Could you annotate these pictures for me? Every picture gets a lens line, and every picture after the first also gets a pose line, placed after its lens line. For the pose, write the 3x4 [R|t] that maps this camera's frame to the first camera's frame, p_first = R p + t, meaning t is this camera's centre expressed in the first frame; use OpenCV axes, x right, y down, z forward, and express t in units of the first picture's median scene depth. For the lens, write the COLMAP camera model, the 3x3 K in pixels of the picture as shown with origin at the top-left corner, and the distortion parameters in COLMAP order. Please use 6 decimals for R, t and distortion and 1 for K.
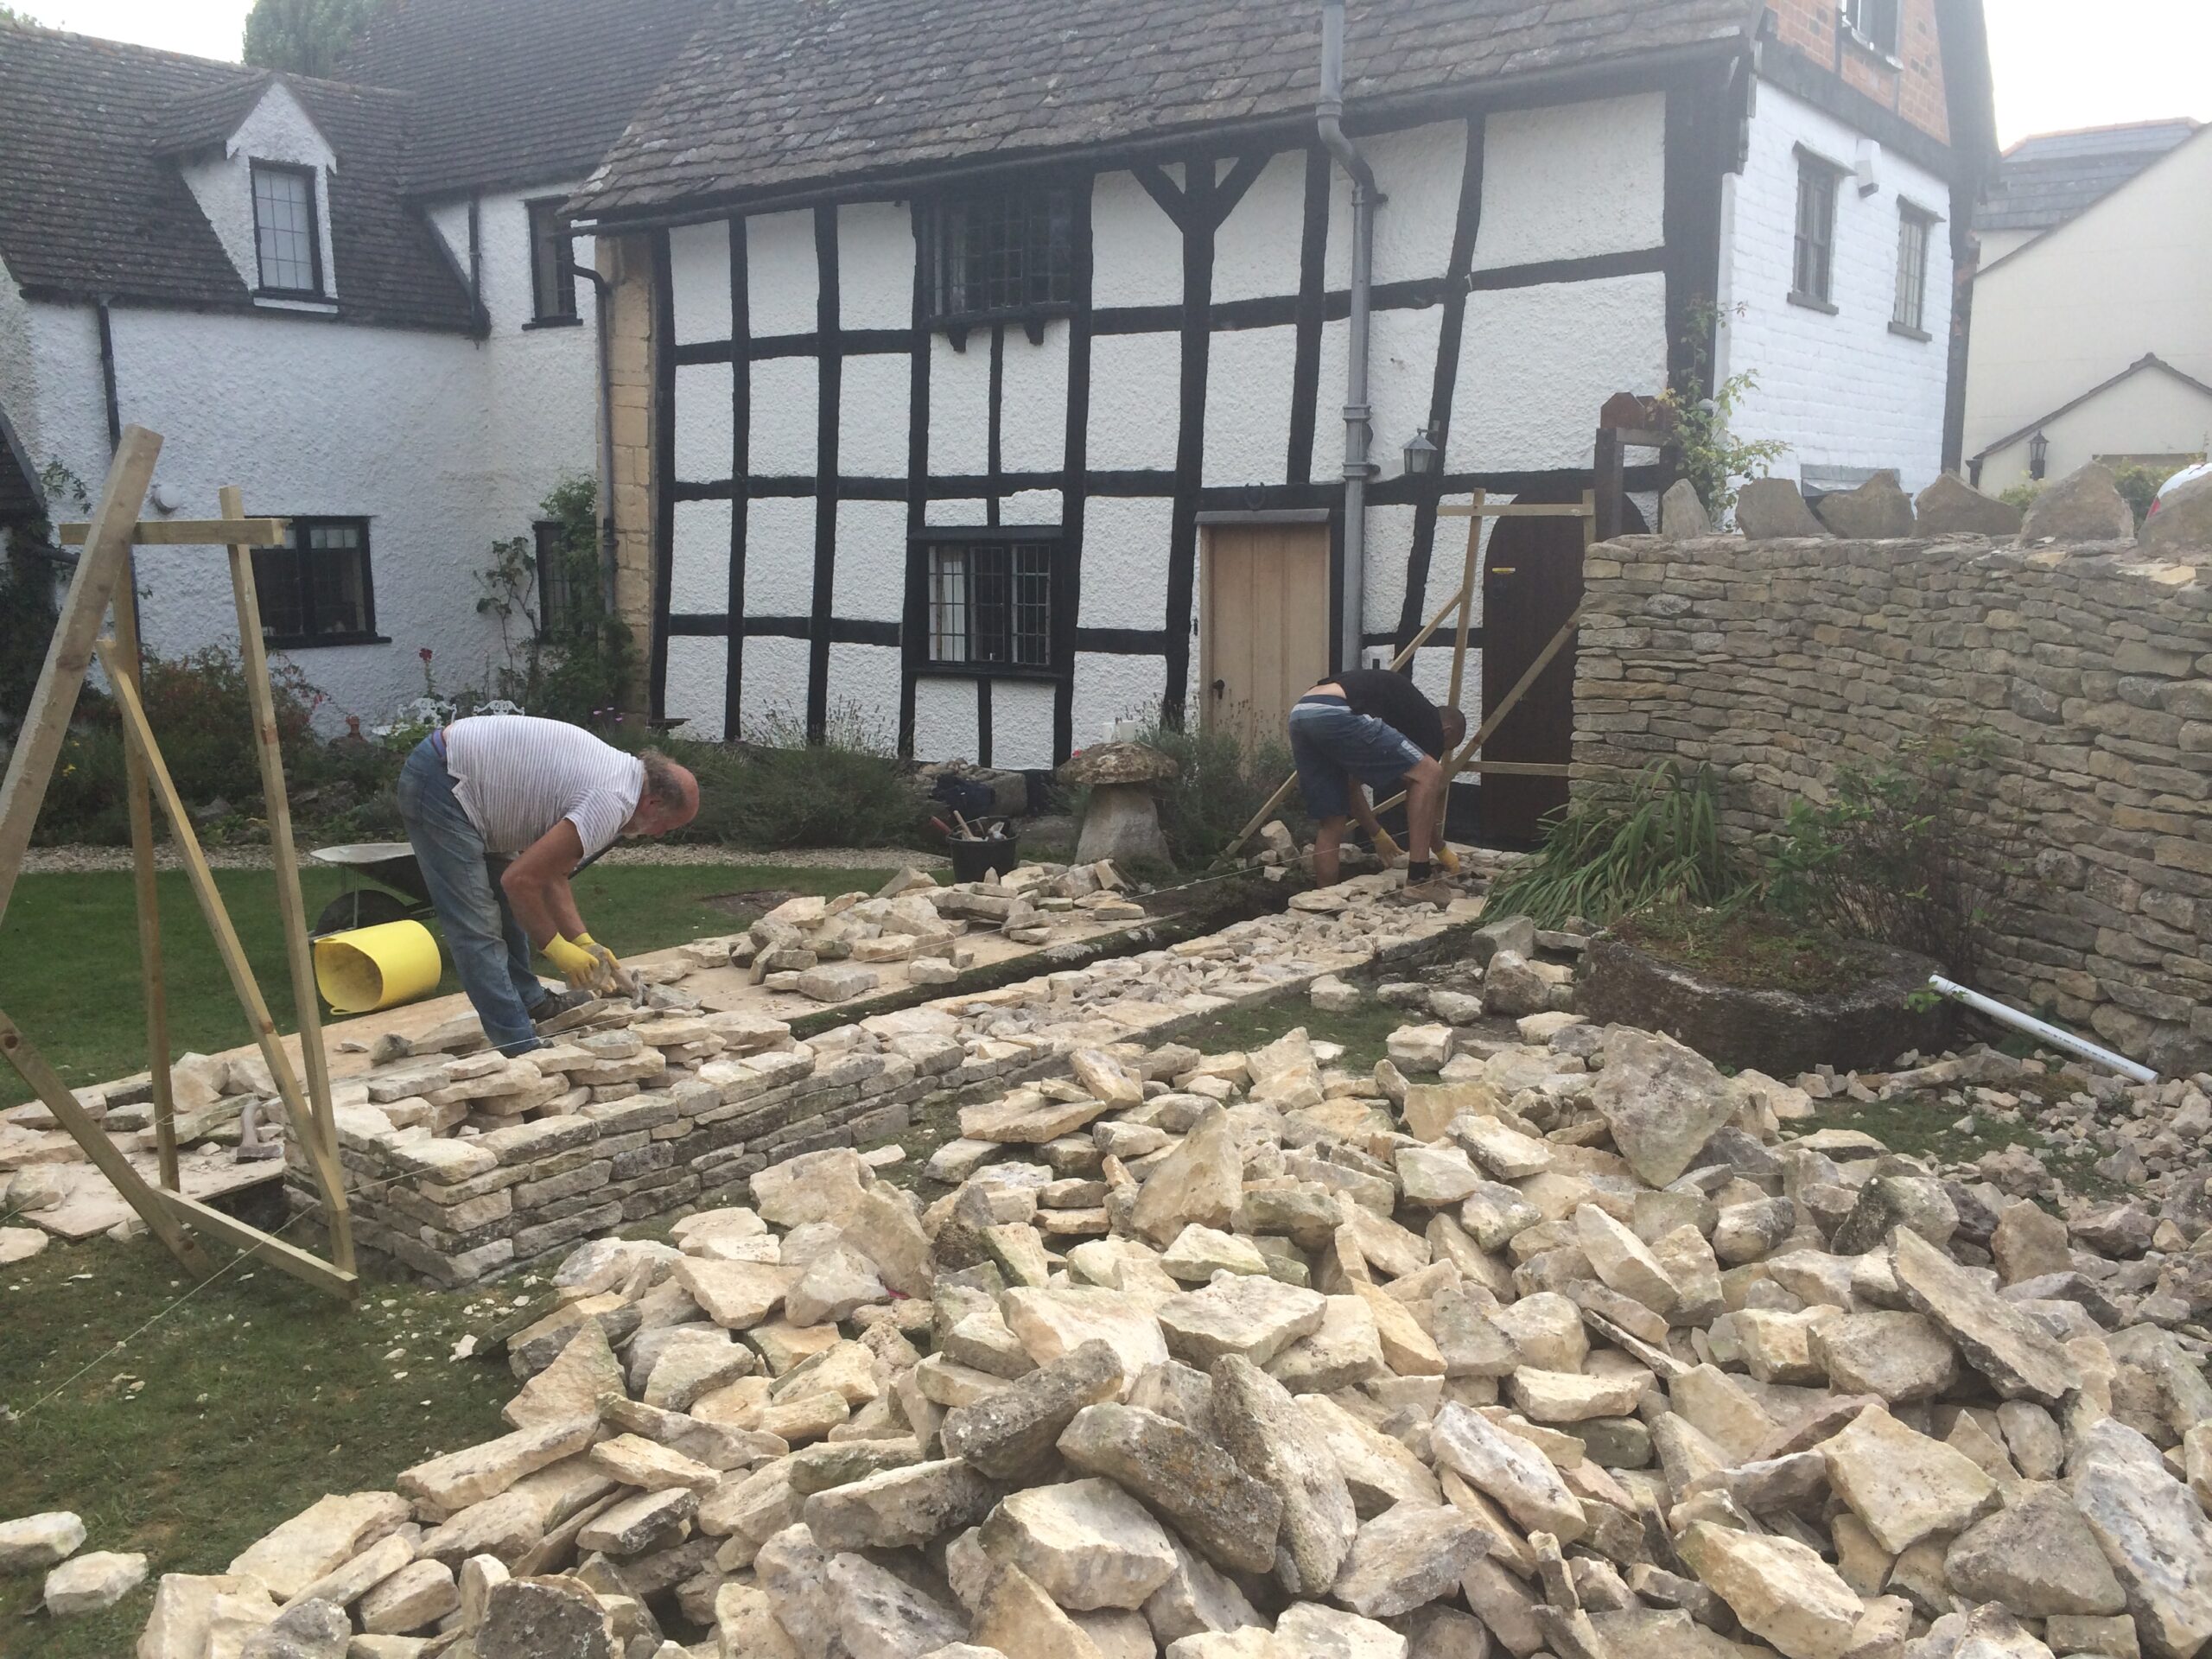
lens RADIAL K [[1889.3, 0, 1113.0], [0, 1889.3, 834.0], [0, 0, 1]] dist [0.082349, -0.117648]
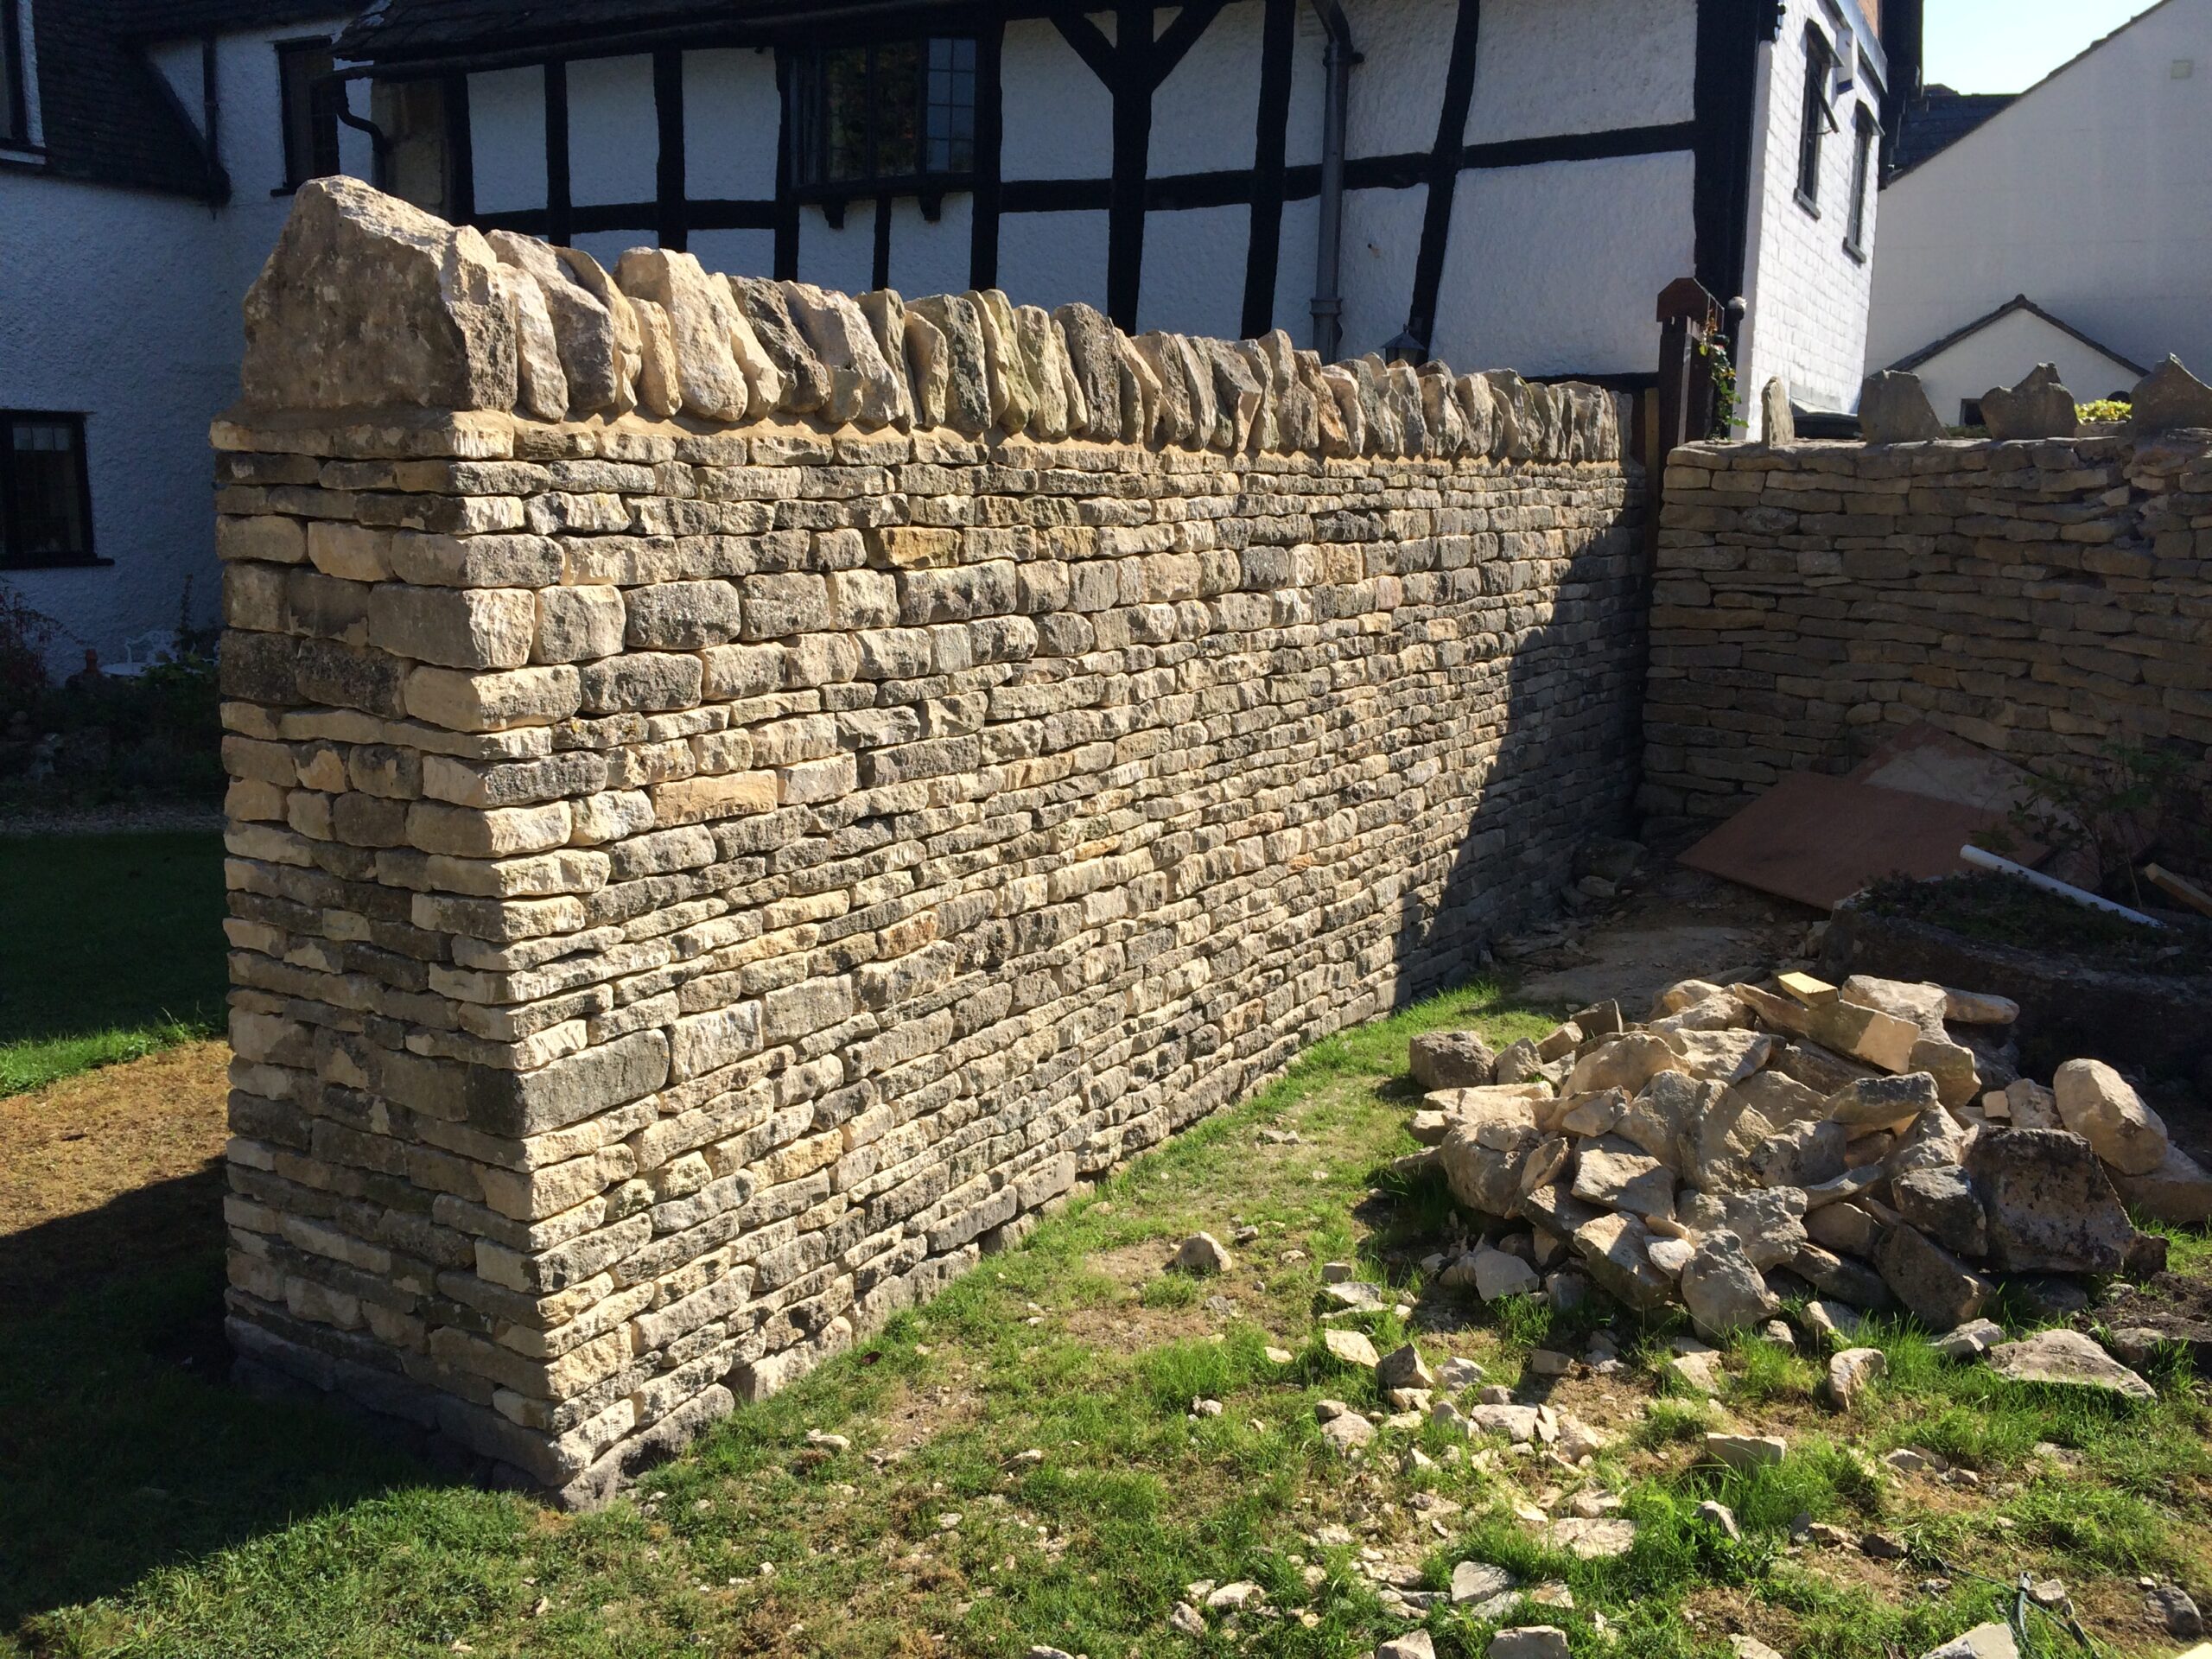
lens RADIAL K [[1889.3, 0, 1103.0], [0, 1889.3, 846.7], [0, 0, 1]] dist [0.082349, -0.117648]
pose [[0.988819, -0.008524, 0.148877, -0.097934], [0.004132, 0.999548, 0.029780, 0.000967], [-0.149063, -0.028832, 0.988407, 0.128450]]
